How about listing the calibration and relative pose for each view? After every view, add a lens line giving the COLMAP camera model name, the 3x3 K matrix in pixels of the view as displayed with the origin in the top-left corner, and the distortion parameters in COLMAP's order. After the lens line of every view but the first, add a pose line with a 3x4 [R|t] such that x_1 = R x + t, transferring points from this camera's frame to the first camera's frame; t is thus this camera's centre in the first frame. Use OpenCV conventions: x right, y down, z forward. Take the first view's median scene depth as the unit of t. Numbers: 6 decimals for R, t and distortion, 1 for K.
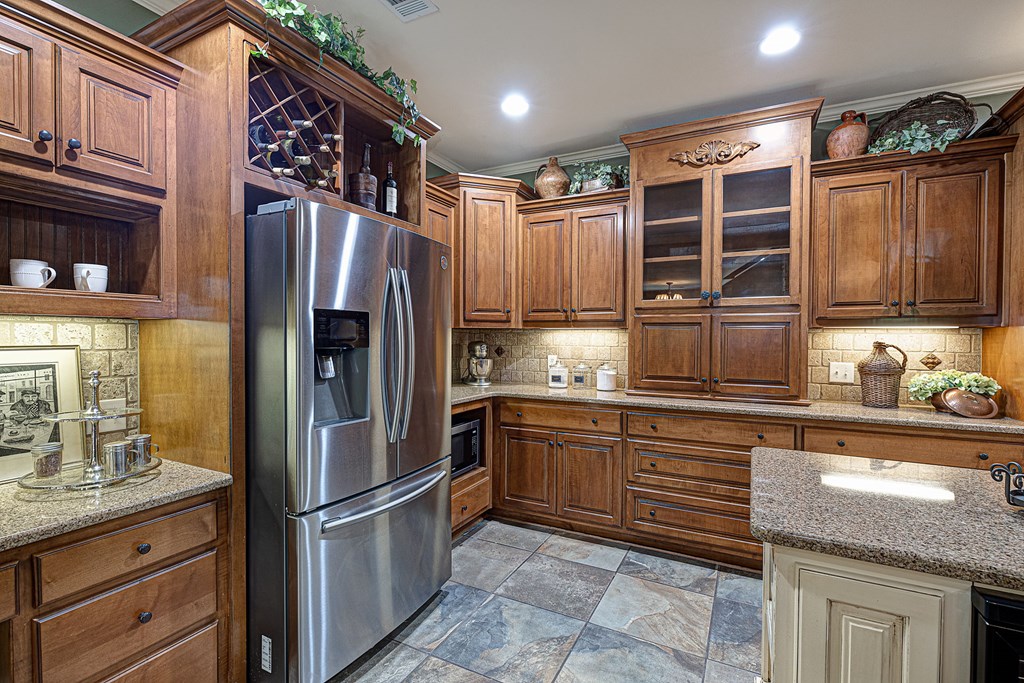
lens RADIAL K [[455.1, 0, 514.8], [0, 455.1, 344.7], [0, 0, 1]] dist [0.002389, -0.001634]
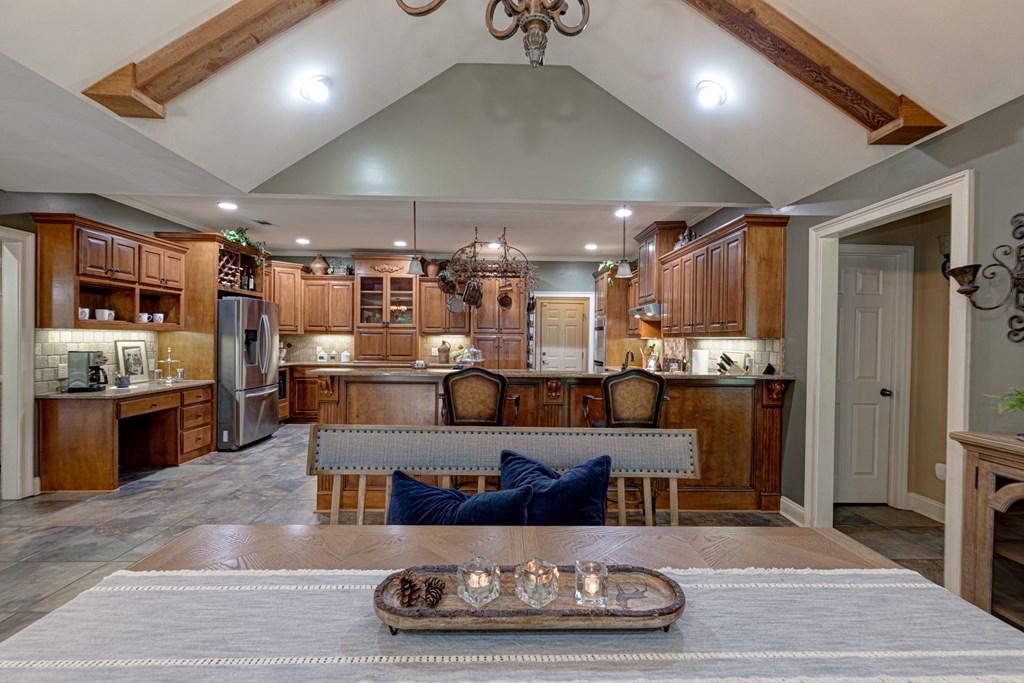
lens RADIAL K [[455.1, 0, 516.9], [0, 455.1, 343.4], [0, 0, 1]] dist [0.002389, -0.001634]
pose [[0.873953, 0.000794, 0.486010, -0.186303], [0.002510, 0.999978, -0.006146, 0.028774], [-0.486005, 0.006591, 0.873931, -1.689621]]
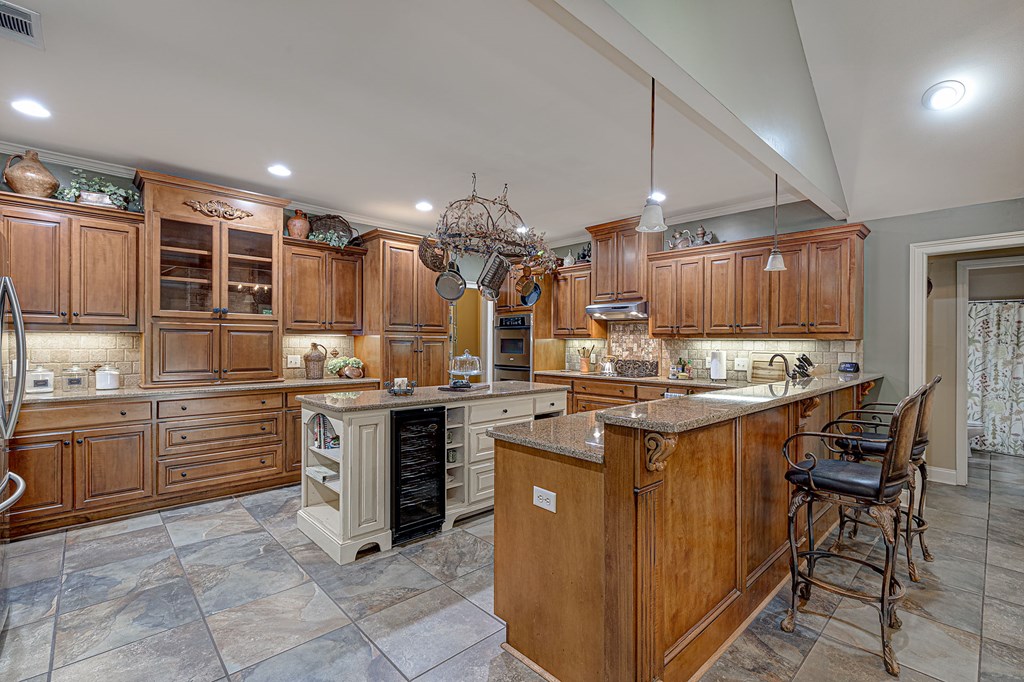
lens RADIAL K [[455.1, 0, 517.8], [0, 455.1, 341.5], [0, 0, 1]] dist [0.002389, -0.001634]
pose [[0.330630, -0.004071, 0.943752, -0.614360], [0.012258, 0.999925, 0.000019, -0.001491], [-0.943681, 0.011562, 0.330655, -0.344172]]
